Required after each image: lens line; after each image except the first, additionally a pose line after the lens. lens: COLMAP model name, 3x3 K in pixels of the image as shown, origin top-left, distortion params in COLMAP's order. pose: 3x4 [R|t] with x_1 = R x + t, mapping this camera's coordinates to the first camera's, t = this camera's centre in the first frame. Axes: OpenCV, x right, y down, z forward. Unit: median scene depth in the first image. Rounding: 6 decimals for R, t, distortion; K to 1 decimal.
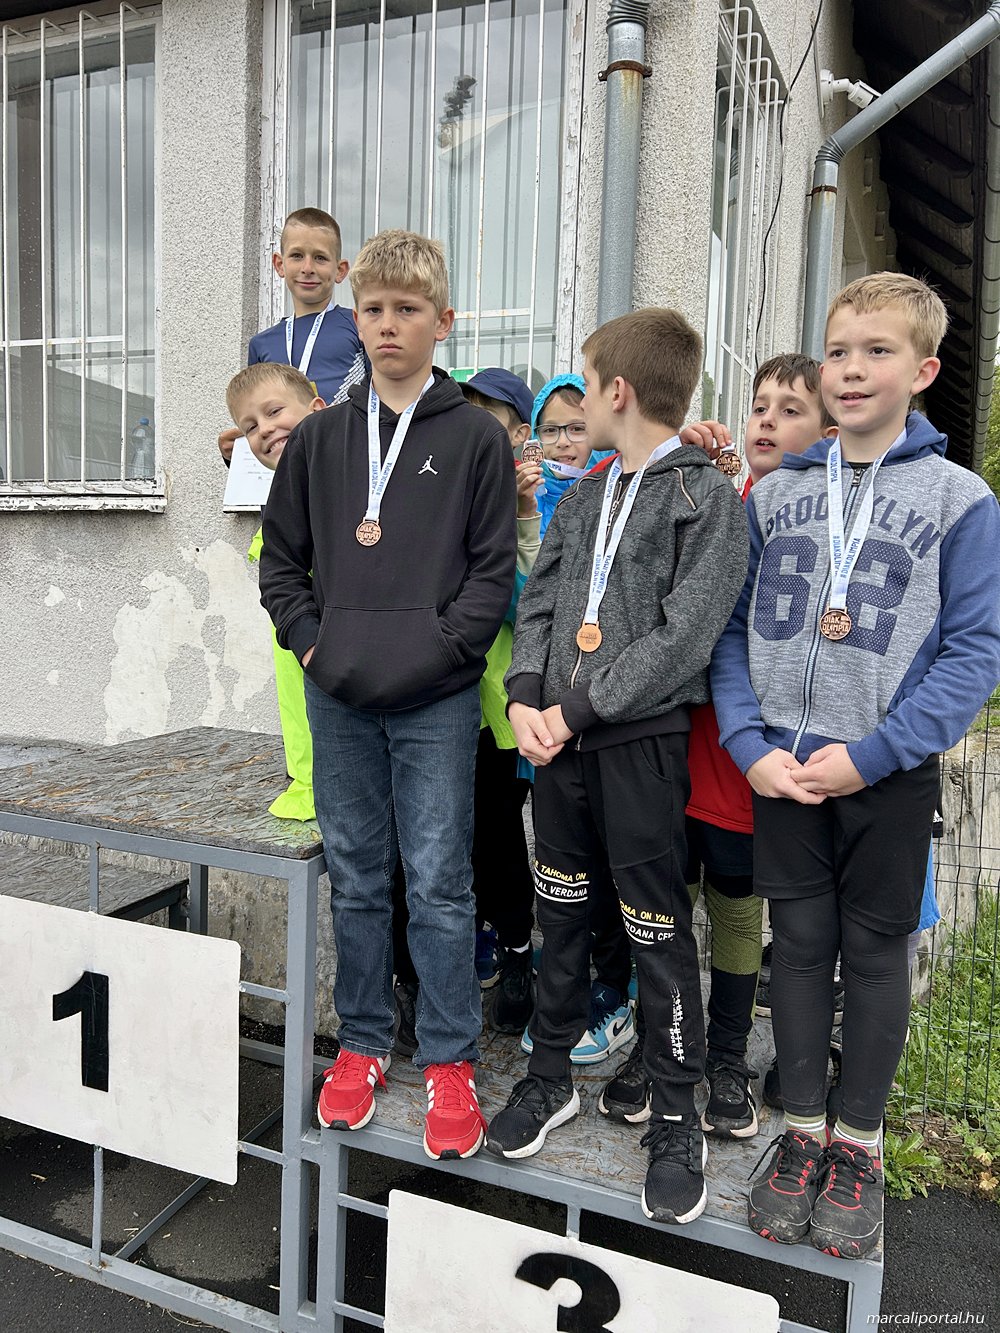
lens RADIAL K [[1005.8, 0, 489.7], [0, 1005.8, 667.4], [0, 0, 1]] dist [0.048878, -0.056103]
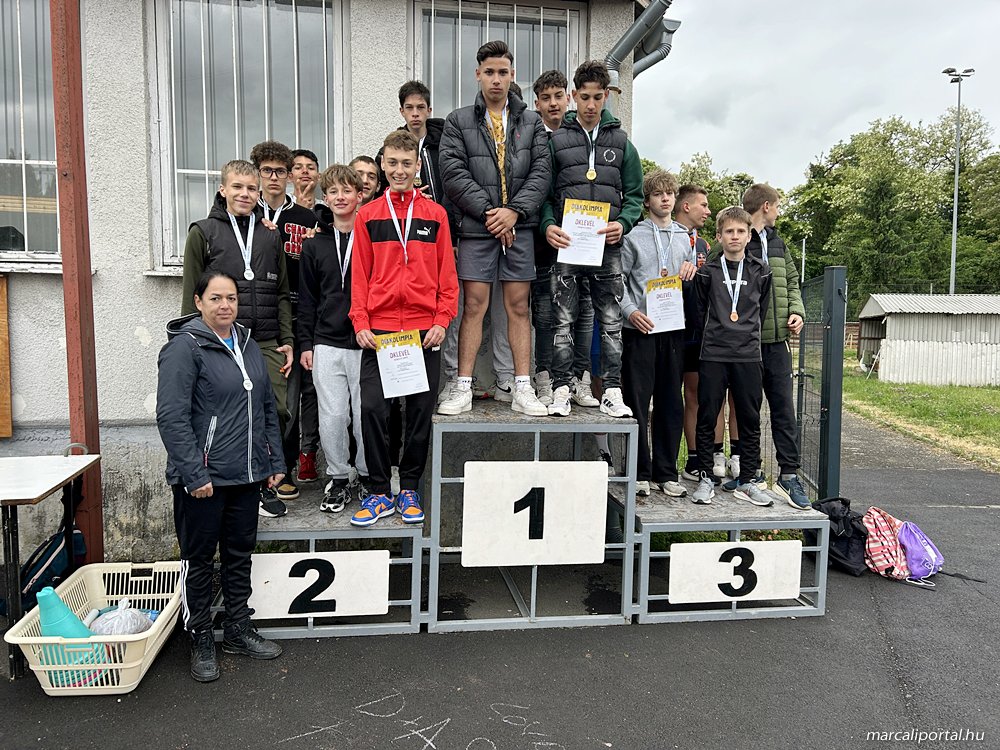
lens RADIAL K [[754.5, 0, 494.0], [0, 754.5, 374.3], [0, 0, 1]] dist [0.048878, -0.056103]
pose [[0.860867, -0.059515, 0.505337, -1.295306], [0.059697, 0.998091, 0.015851, 0.010250], [-0.505316, 0.016522, 0.862776, -0.425534]]
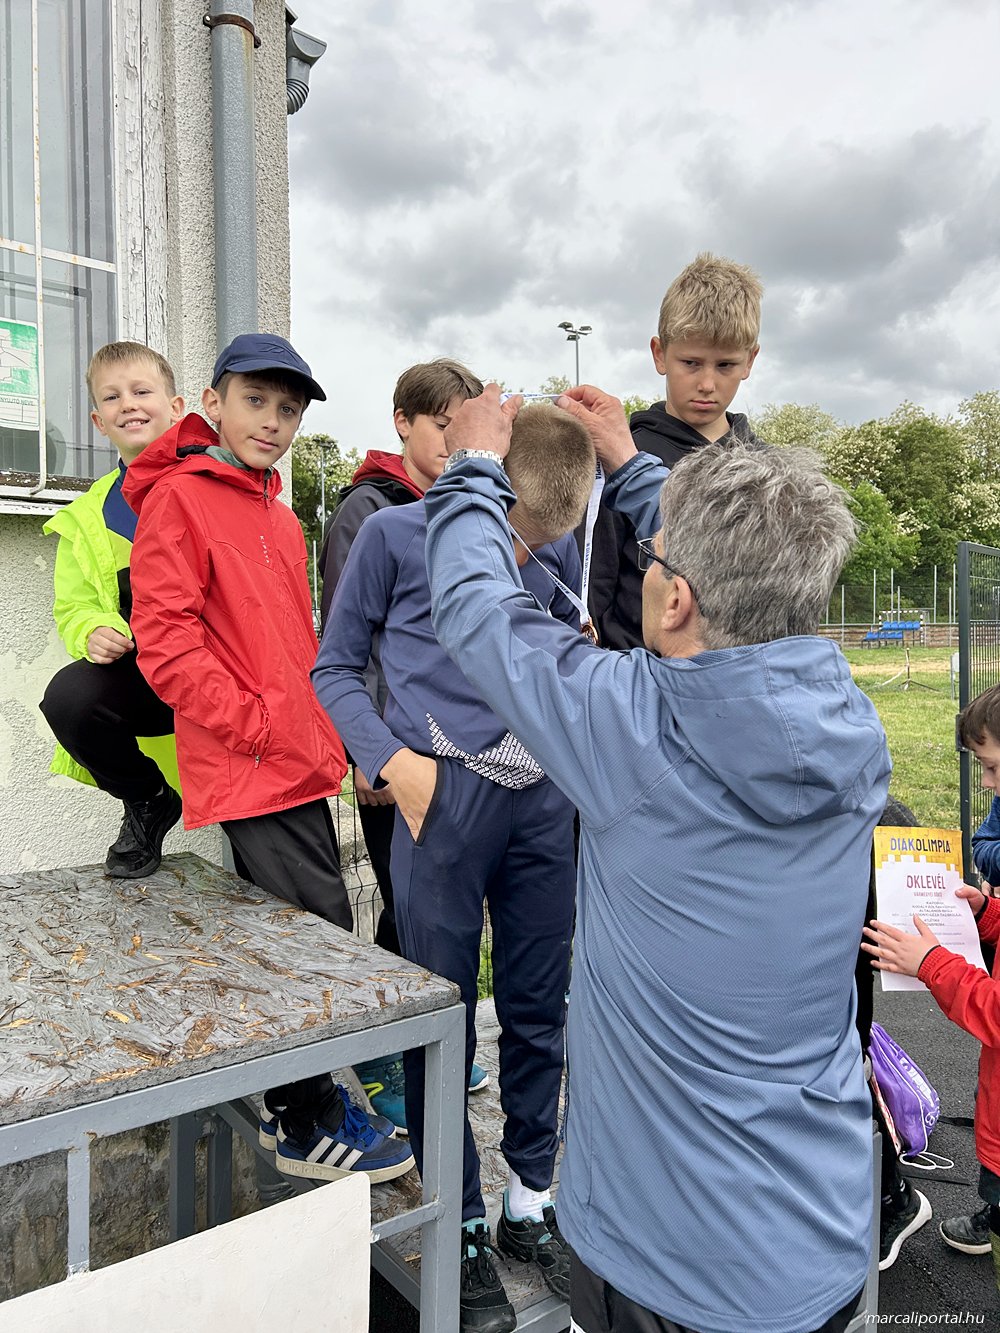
lens RADIAL K [[1005.8, 0, 509.8], [0, 1005.8, 657.4], [0, 0, 1]] dist [0.048878, -0.056103]
pose [[0.511574, -0.058364, 0.857255, -0.683137], [0.090780, 0.995778, 0.013621, -0.055379], [-0.854430, 0.070854, 0.514712, 0.511645]]
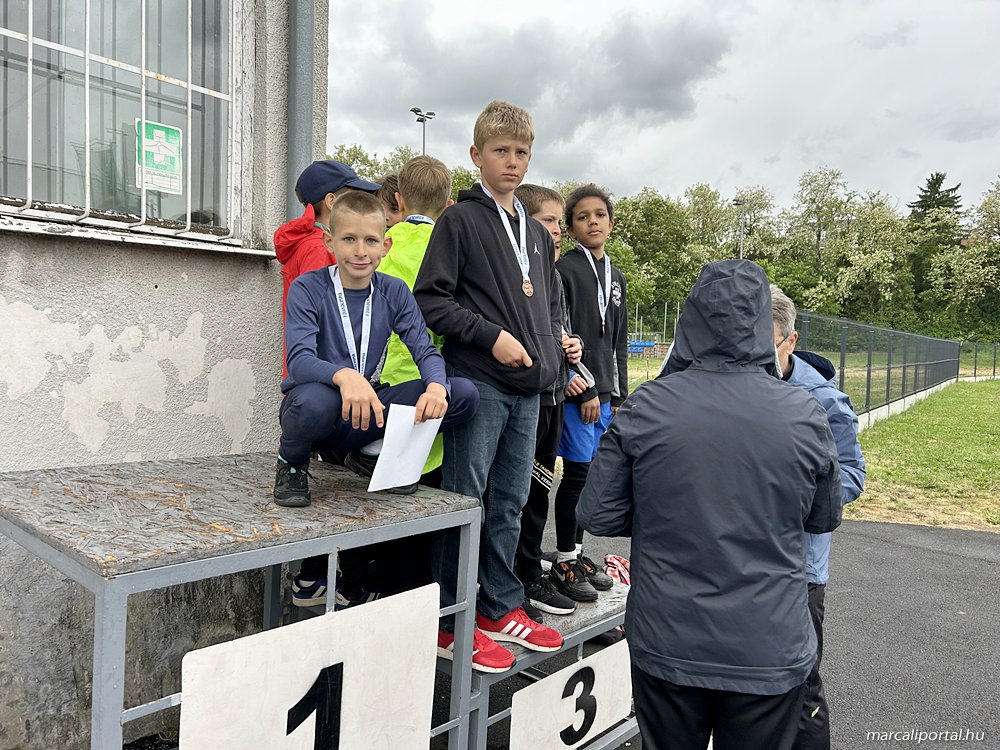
lens RADIAL K [[754.5, 0, 498.9], [0, 754.5, 379.0], [0, 0, 1]] dist [0.048878, -0.056103]
pose [[0.348226, -0.068069, 0.934936, -1.061682], [0.053836, 0.997166, 0.052549, -0.047646], [-0.935864, 0.032034, 0.350903, 0.509250]]
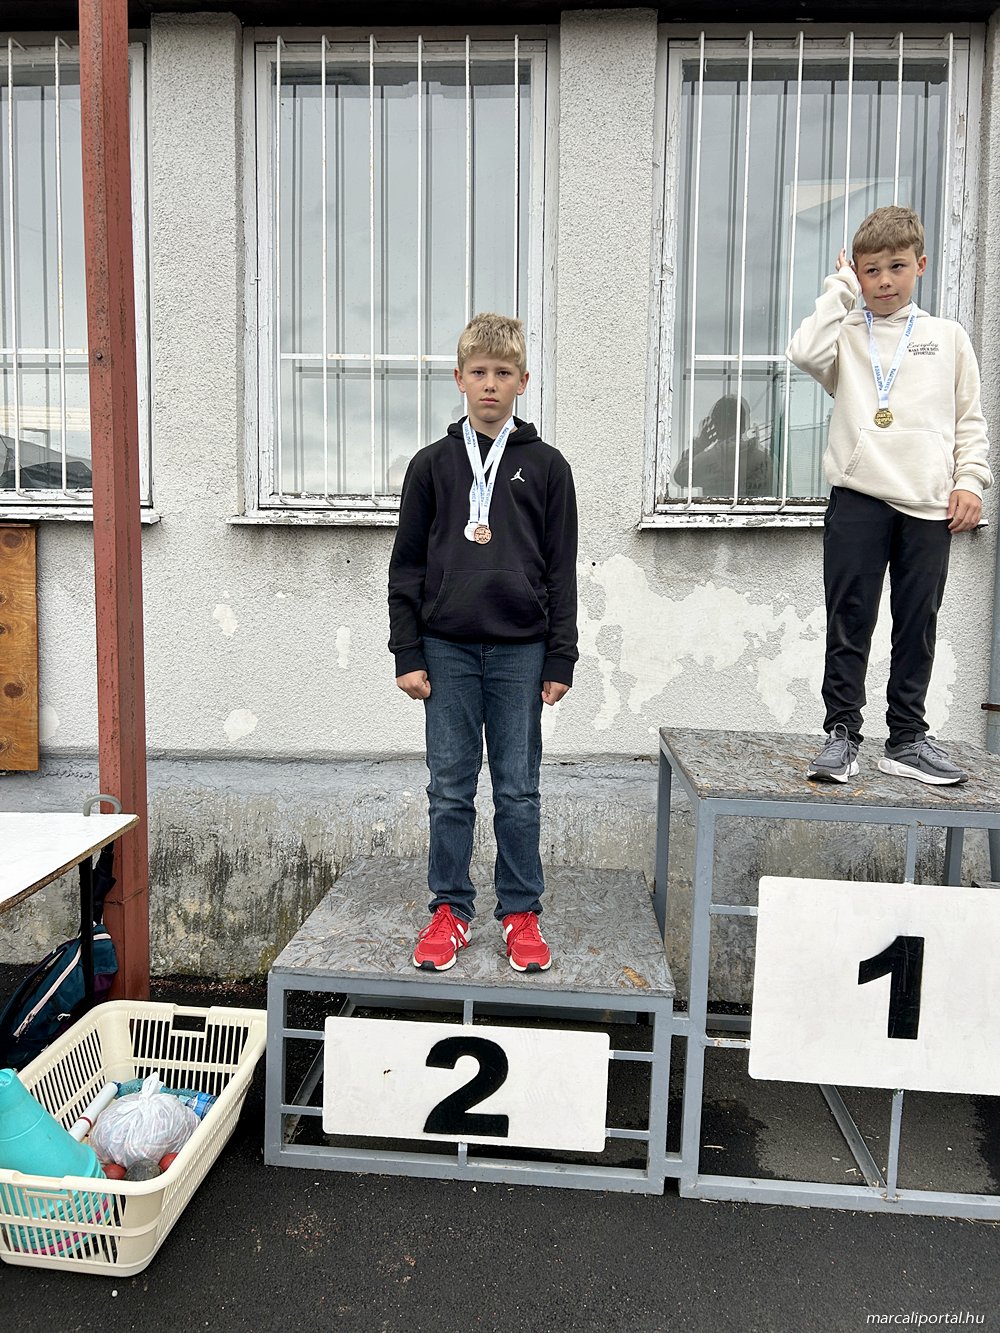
lens RADIAL K [[1005.8, 0, 493.6], [0, 1005.8, 662.2], [0, 0, 1]] dist [0.048878, -0.056103]
pose [[0.956084, -0.034763, 0.291024, -1.133251], [0.037082, 0.999309, -0.002456, -0.022765], [-0.290737, 0.013140, 0.956713, 0.034864]]
